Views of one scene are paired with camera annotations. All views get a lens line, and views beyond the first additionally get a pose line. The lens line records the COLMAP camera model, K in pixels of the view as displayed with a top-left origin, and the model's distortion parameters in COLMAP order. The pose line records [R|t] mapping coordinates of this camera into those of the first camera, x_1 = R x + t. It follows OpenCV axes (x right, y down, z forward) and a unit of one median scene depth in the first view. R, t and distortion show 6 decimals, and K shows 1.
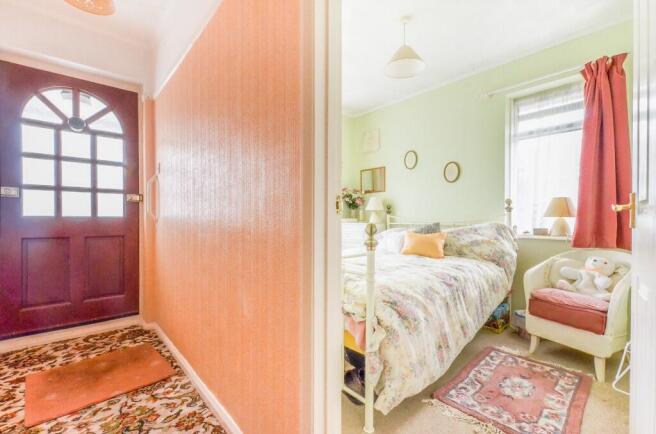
lens RADIAL K [[281.5, 0, 326.3], [0, 281.5, 218.7], [0, 0, 1]] dist [-0.000521, -0.001658]
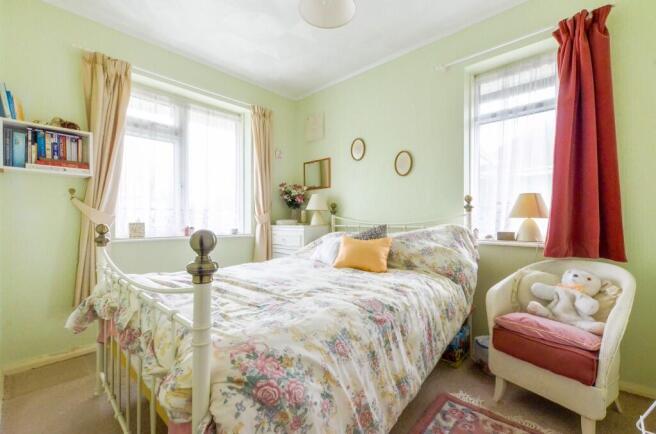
lens RADIAL K [[281.5, 0, 325.8], [0, 281.5, 218.7], [0, 0, 1]] dist [-0.000521, -0.001658]
pose [[0.995607, -0.000324, 0.093630, 0.188233], [0.000755, 0.999989, -0.004567, -0.000216], [-0.093627, 0.004617, 0.995597, 0.267417]]
